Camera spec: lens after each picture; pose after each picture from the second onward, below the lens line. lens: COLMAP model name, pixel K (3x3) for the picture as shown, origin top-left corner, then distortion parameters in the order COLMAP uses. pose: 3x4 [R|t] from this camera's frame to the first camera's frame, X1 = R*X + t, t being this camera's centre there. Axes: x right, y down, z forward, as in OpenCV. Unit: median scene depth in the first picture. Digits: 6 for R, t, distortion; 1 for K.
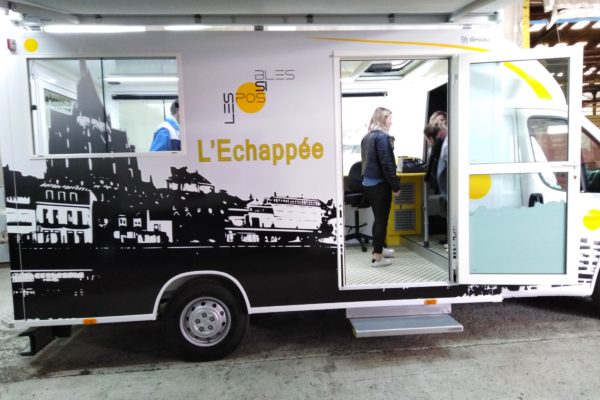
lens RADIAL K [[433.6, 0, 300.0], [0, 433.6, 200.0], [0, 0, 1]] dist [0.112793, -0.115302]
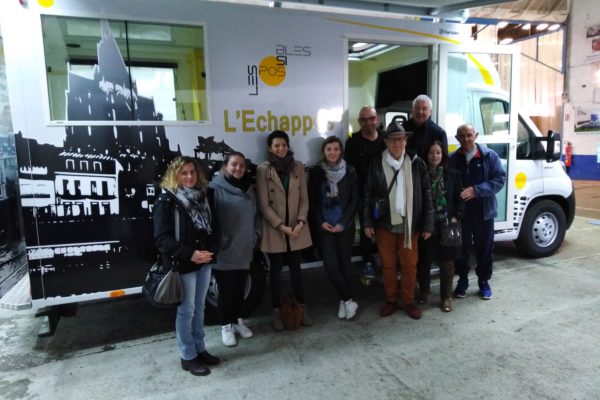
lens RADIAL K [[433.6, 0, 300.0], [0, 433.6, 200.0], [0, 0, 1]] dist [0.112793, -0.115302]
pose [[0.953988, -0.034961, 0.297800, -0.378933], [0.024785, 0.998975, 0.037879, 0.040104], [-0.298819, -0.028755, 0.953877, -0.043558]]
